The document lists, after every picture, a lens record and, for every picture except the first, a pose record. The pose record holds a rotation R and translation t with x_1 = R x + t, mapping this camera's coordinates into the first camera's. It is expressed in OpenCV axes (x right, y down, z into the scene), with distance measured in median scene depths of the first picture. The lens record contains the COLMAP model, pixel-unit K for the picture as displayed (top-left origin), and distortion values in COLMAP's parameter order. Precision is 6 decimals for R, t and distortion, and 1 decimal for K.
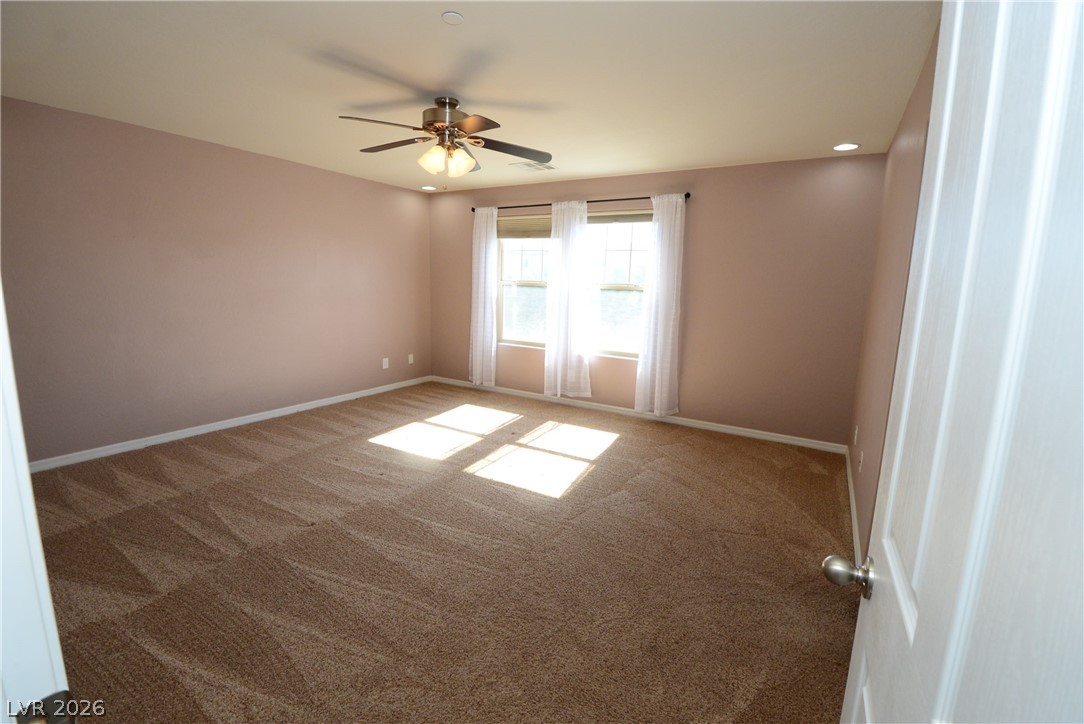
lens RADIAL K [[473.1, 0, 540.6], [0, 473.1, 358.7], [0, 0, 1]] dist [0.004574, -0.015037]
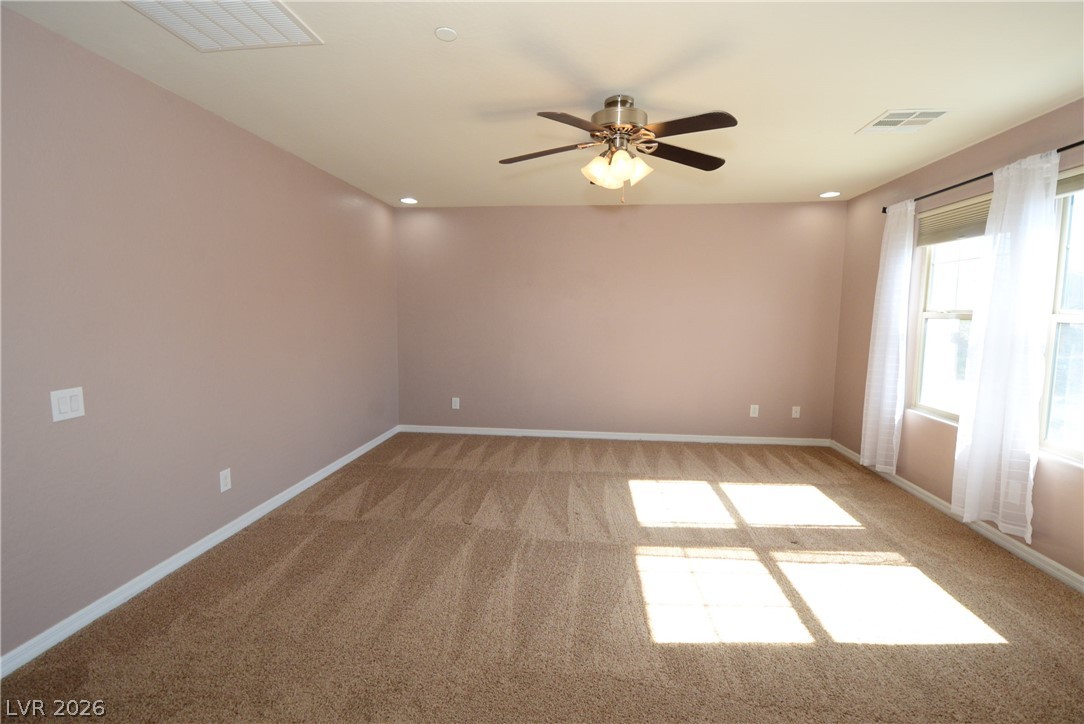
lens RADIAL K [[473.1, 0, 544.9], [0, 473.1, 362.6], [0, 0, 1]] dist [0.004574, -0.015037]
pose [[0.430135, 0.075843, -0.899573, 0.344354], [-0.142692, 0.989650, 0.015209, -0.044680], [0.891416, 0.121820, 0.436506, 0.359507]]
